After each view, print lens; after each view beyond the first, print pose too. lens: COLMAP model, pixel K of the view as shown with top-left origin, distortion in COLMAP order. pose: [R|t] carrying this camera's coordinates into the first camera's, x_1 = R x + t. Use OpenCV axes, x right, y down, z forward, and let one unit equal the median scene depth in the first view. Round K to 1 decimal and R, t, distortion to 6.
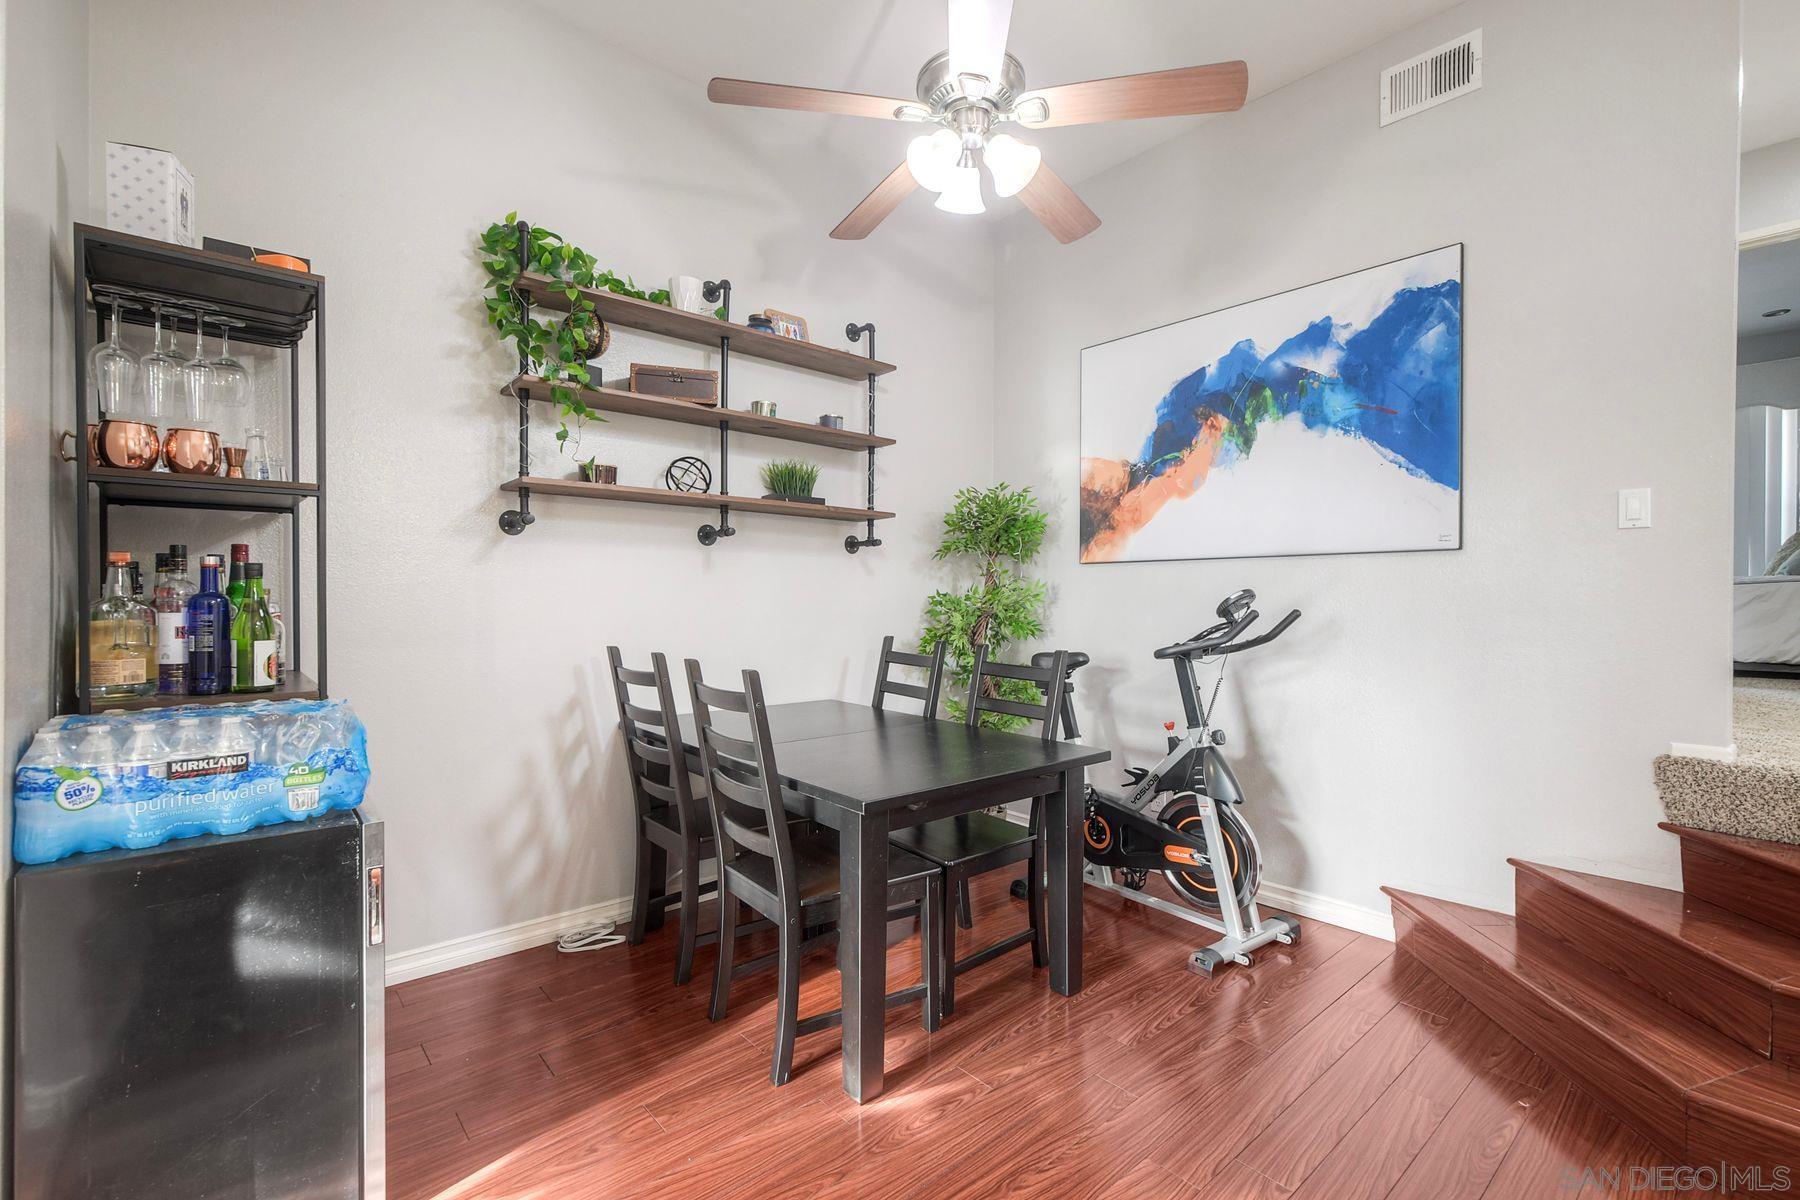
lens RADIAL K [[807.8, 0, 902.4], [0, 807.8, 600.5], [0, 0, 1]] dist [0.005552, -0.001737]
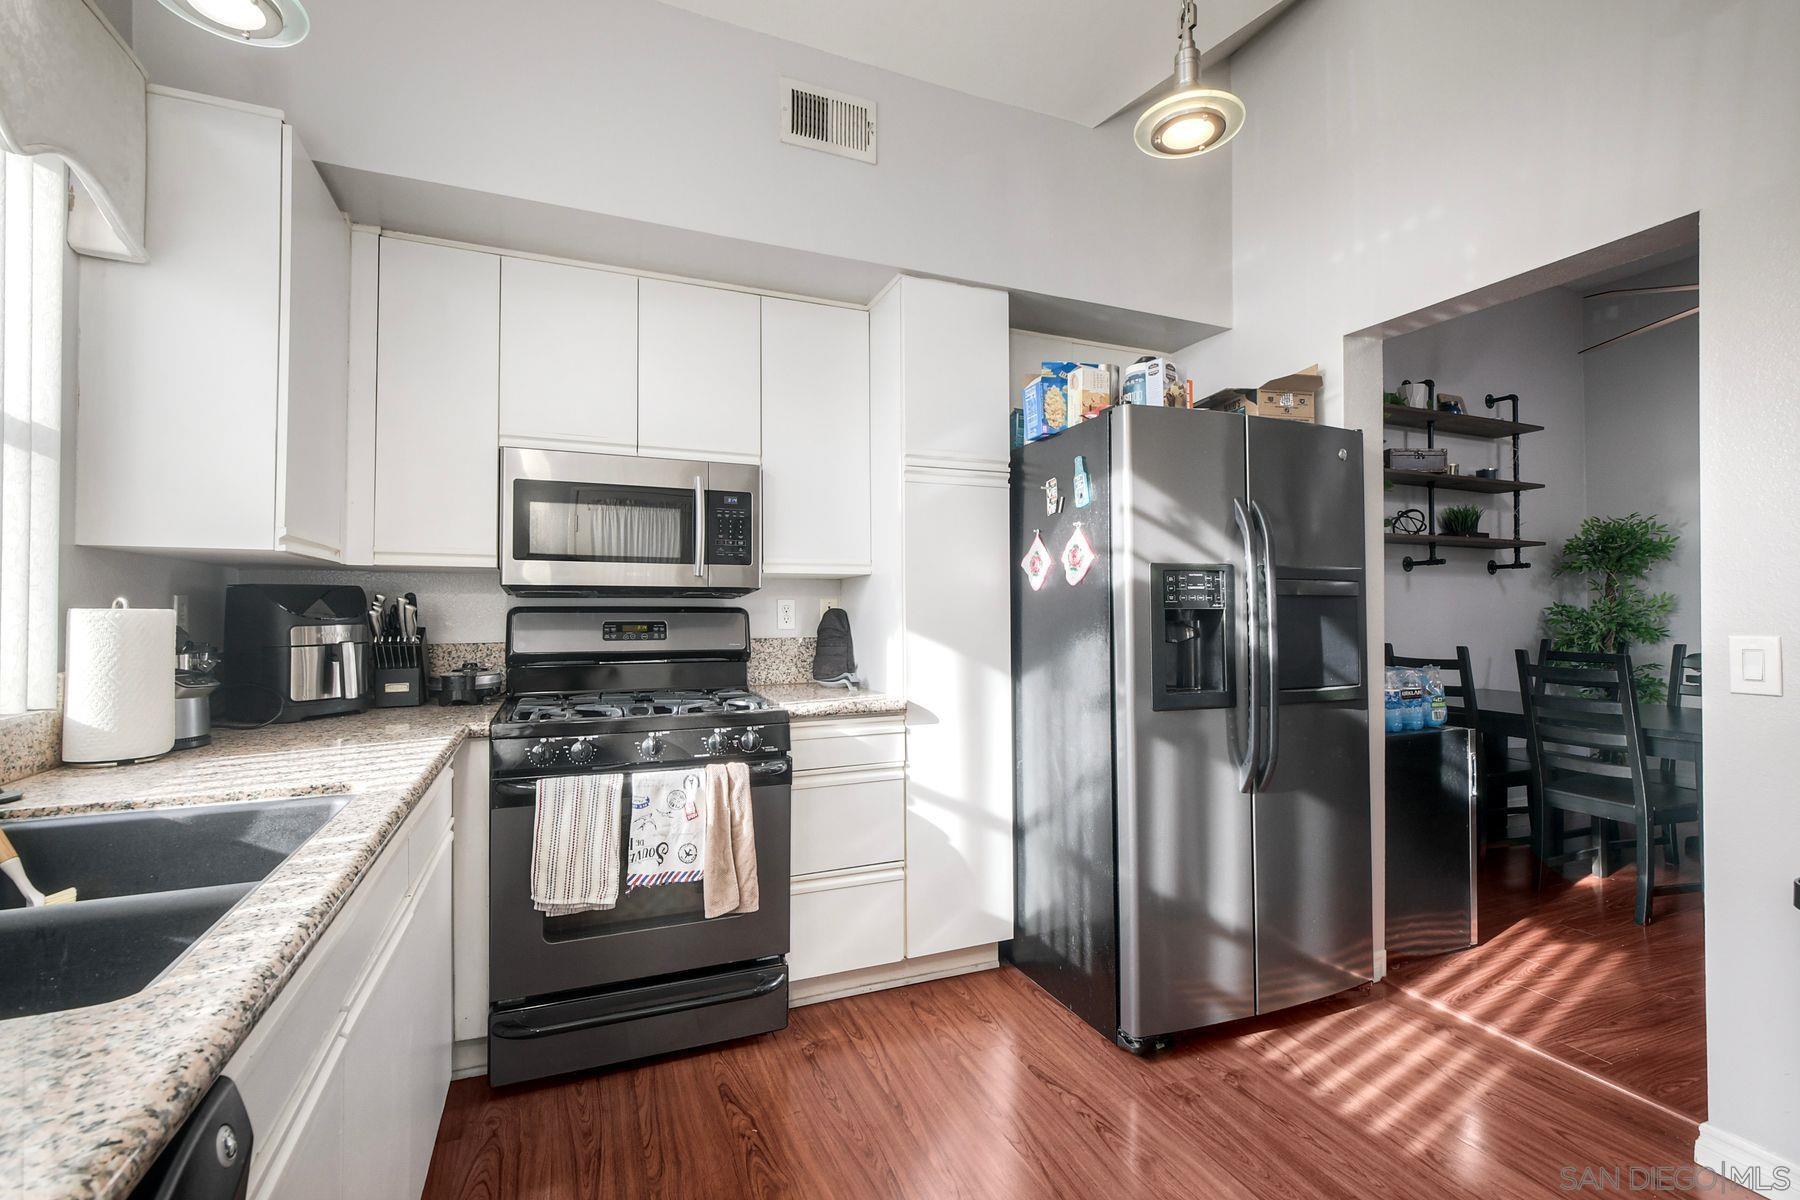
lens RADIAL K [[807.8, 0, 906.3], [0, 807.8, 601.8], [0, 0, 1]] dist [0.005552, -0.001737]
pose [[0.951281, -0.013622, -0.308024, -0.647801], [0.007589, 0.999755, -0.020773, 0.005022], [0.308232, 0.017423, 0.951152, -0.582571]]
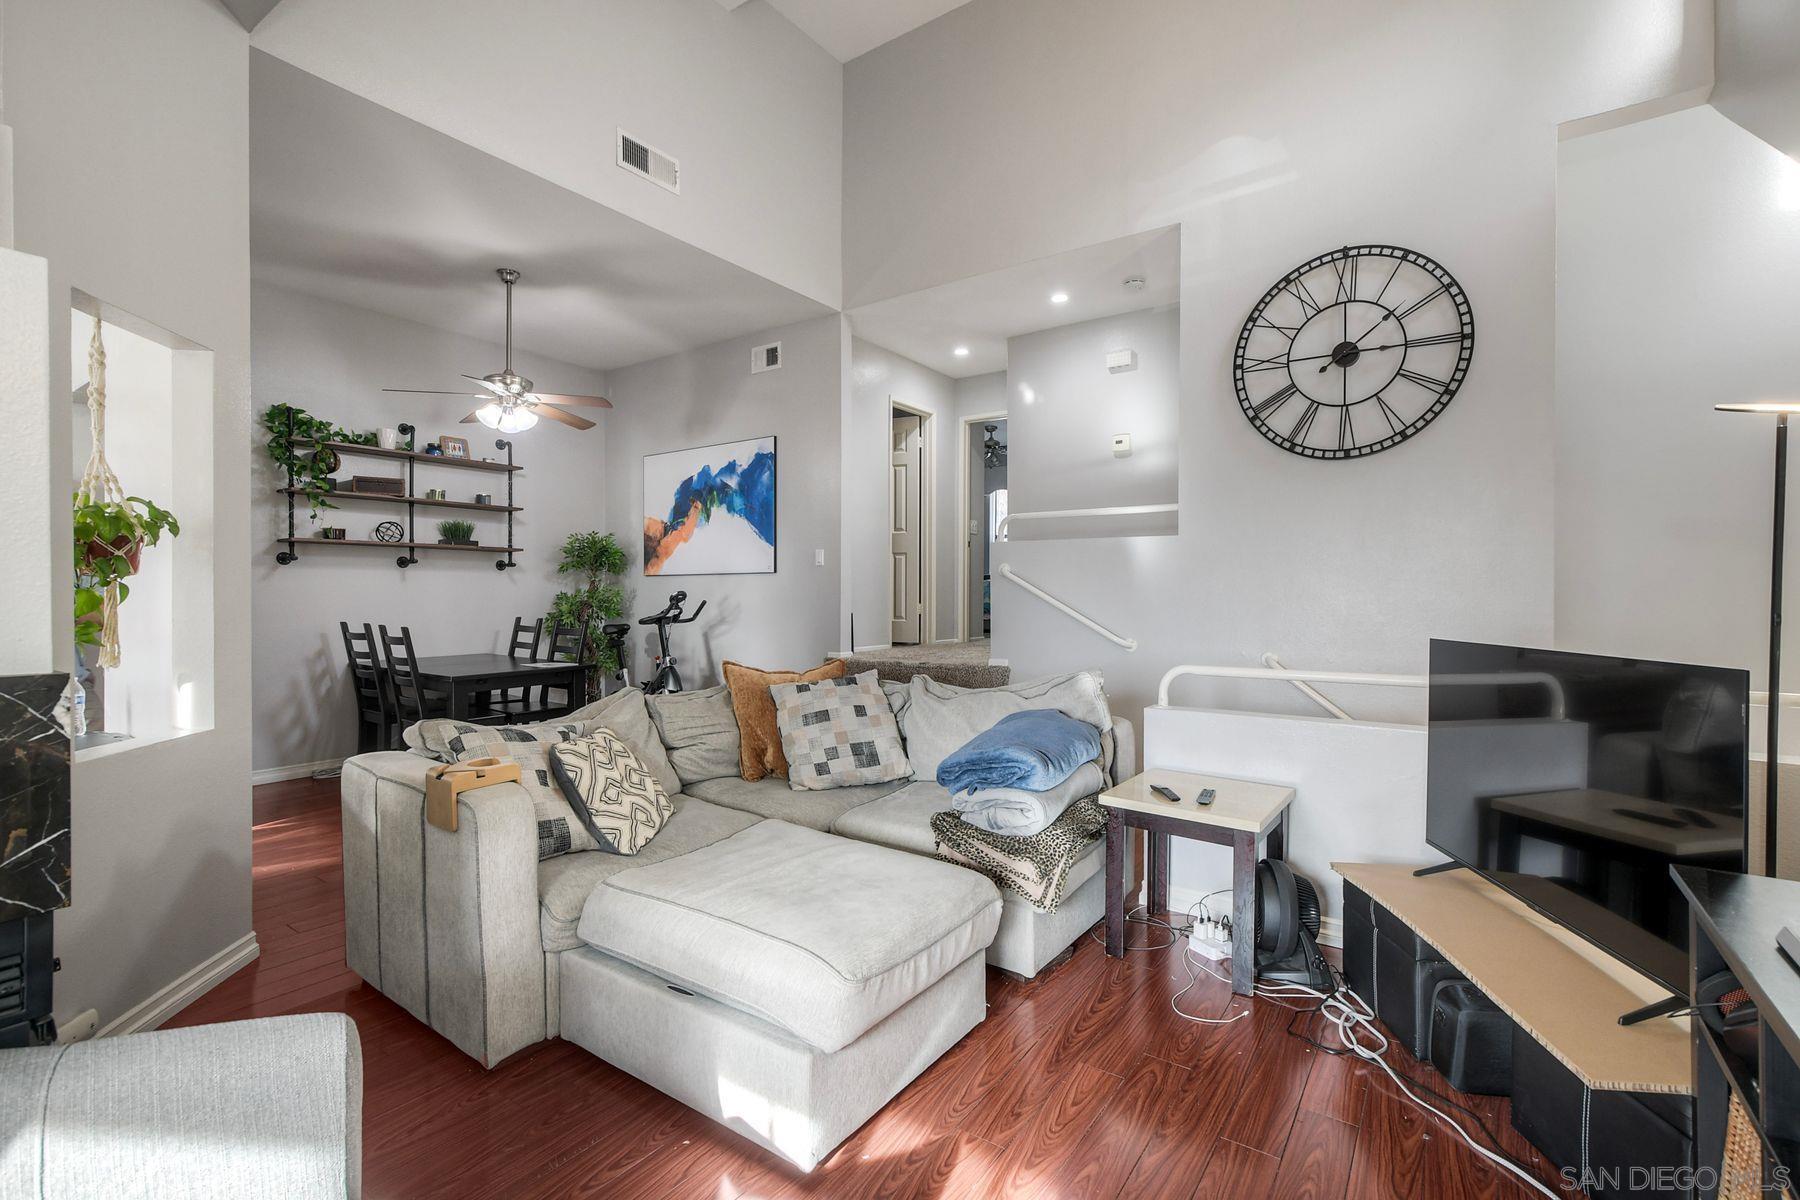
lens RADIAL K [[807.8, 0, 903.5], [0, 807.8, 598.5], [0, 0, 1]] dist [0.005552, -0.001737]
pose [[0.971664, -0.005794, 0.236296, 0.442166], [0.004458, 0.999971, 0.006189, -0.005090], [-0.236325, -0.004960, 0.971661, -1.092014]]
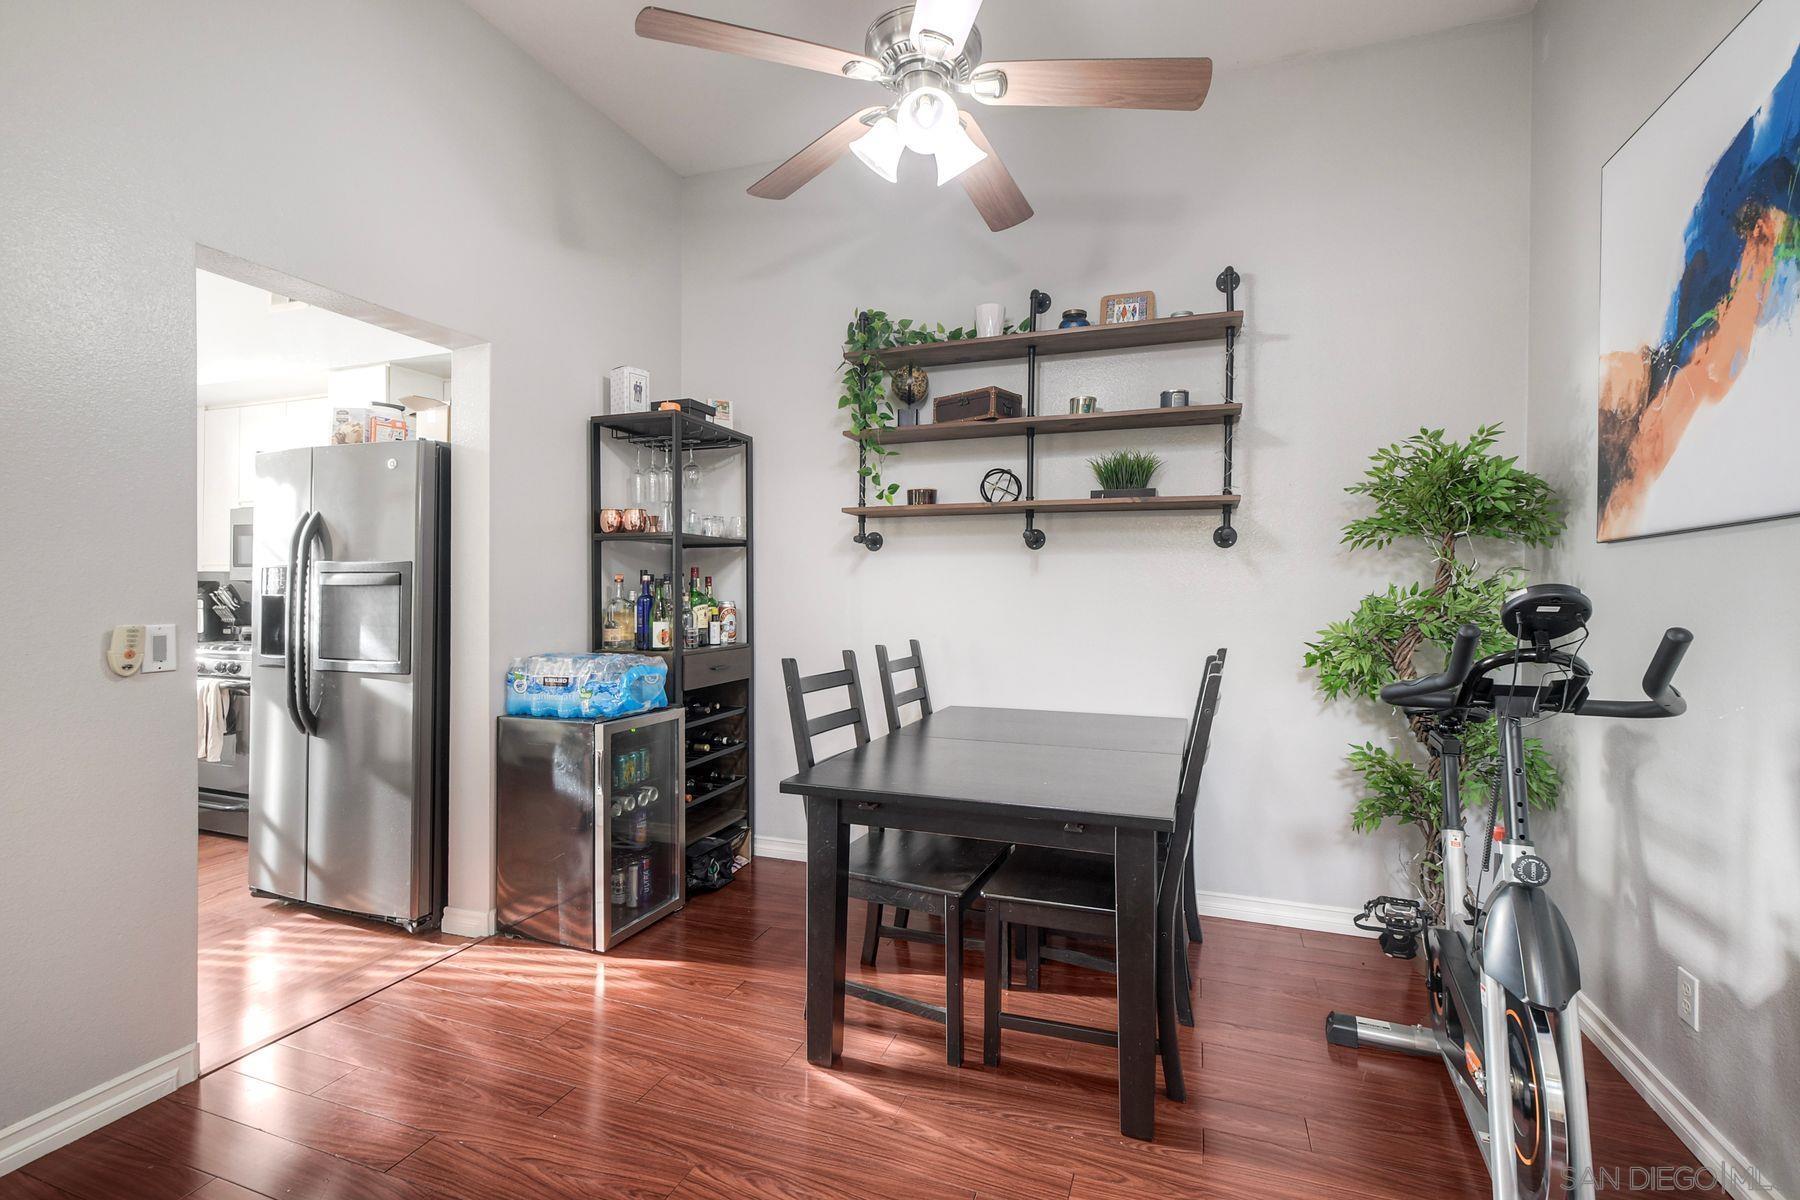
lens RADIAL K [[807.8, 0, 906.5], [0, 807.8, 603.0], [0, 0, 1]] dist [0.005552, -0.001737]
pose [[0.480723, 0.005135, -0.876858, 0.606291], [-0.008171, 0.999966, 0.001376, 0.000116], [0.876835, 0.006504, 0.480748, 0.368020]]
